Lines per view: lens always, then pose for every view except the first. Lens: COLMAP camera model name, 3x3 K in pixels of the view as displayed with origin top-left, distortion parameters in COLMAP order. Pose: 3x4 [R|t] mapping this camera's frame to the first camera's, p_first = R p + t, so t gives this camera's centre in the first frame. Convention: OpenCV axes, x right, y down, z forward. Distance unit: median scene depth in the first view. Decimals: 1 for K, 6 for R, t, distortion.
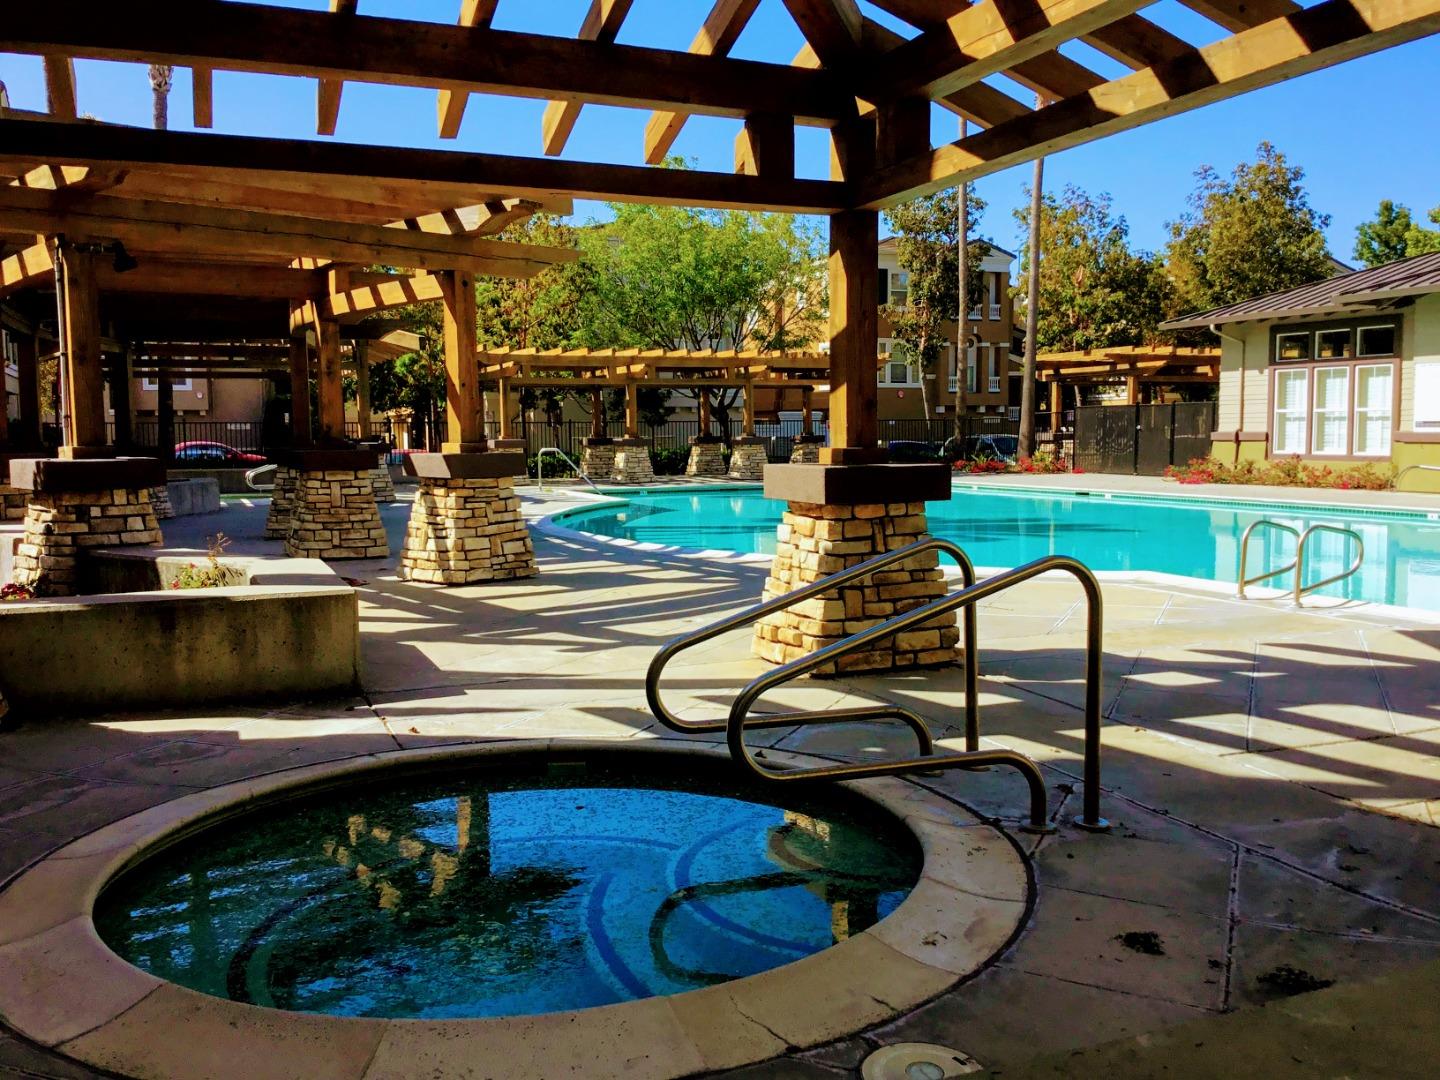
lens RADIAL K [[1333.0, 0, 720.0], [0, 1333.0, 540.0], [0, 0, 1]] dist [-0.007580, -0.011587]
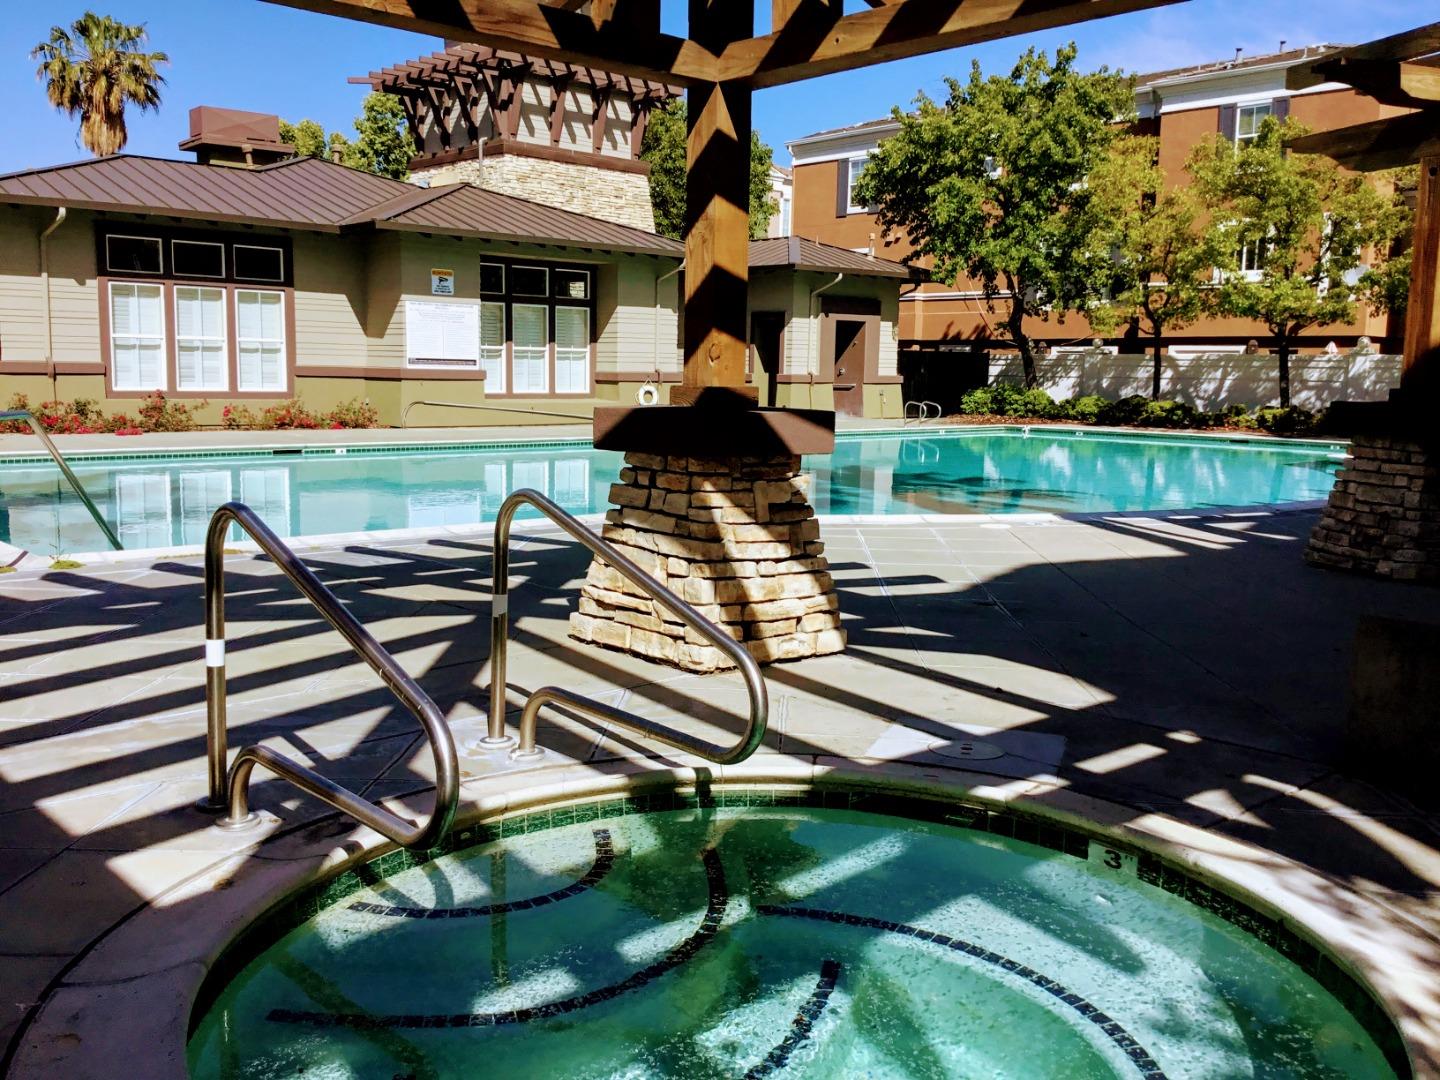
lens RADIAL K [[1333.0, 0, 720.0], [0, 1333.0, 540.0], [0, 0, 1]] dist [-0.007580, -0.011587]
pose [[-0.307096, -0.124673, 0.943477, -0.486308], [0.057147, 0.987177, 0.149049, -0.081606], [-0.949961, 0.099689, -0.296034, 0.991233]]
